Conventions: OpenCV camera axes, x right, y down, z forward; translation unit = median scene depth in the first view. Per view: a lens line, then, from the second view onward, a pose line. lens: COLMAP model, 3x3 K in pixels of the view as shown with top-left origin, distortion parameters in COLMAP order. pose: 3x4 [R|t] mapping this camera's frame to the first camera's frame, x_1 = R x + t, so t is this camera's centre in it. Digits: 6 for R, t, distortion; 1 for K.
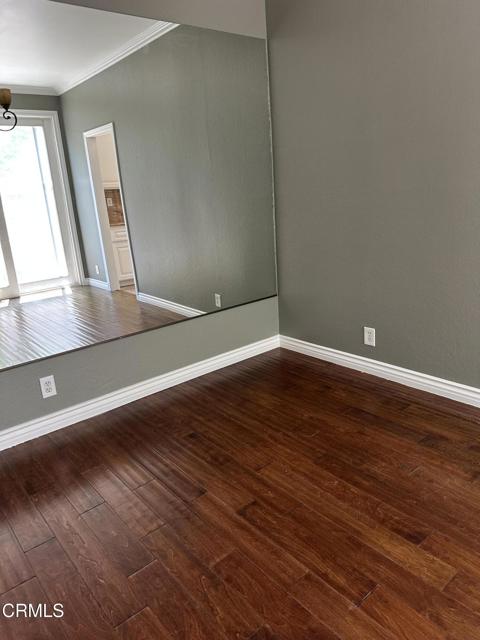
lens RADIAL K [[455.6, 0, 234.8], [0, 455.6, 317.4], [0, 0, 1]] dist [0.117364, -0.147673]
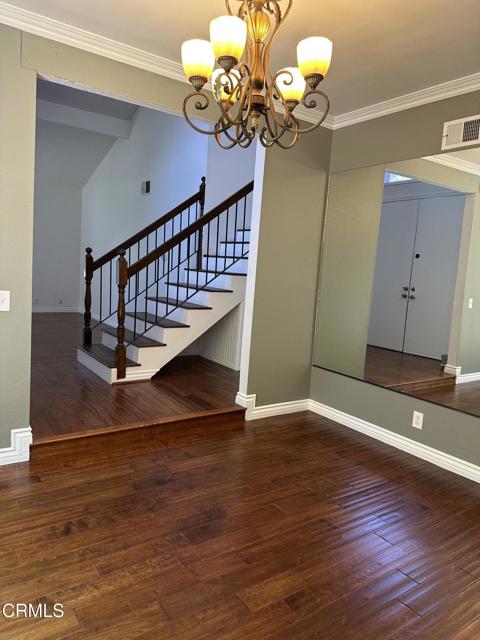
lens RADIAL K [[455.6, 0, 234.8], [0, 455.6, 317.4], [0, 0, 1]] dist [0.117364, -0.147673]
pose [[-0.100196, 0.182915, -0.978010, 1.423469], [-0.318755, 0.925247, 0.205703, -0.364185], [0.942526, 0.332356, -0.034401, 0.699804]]
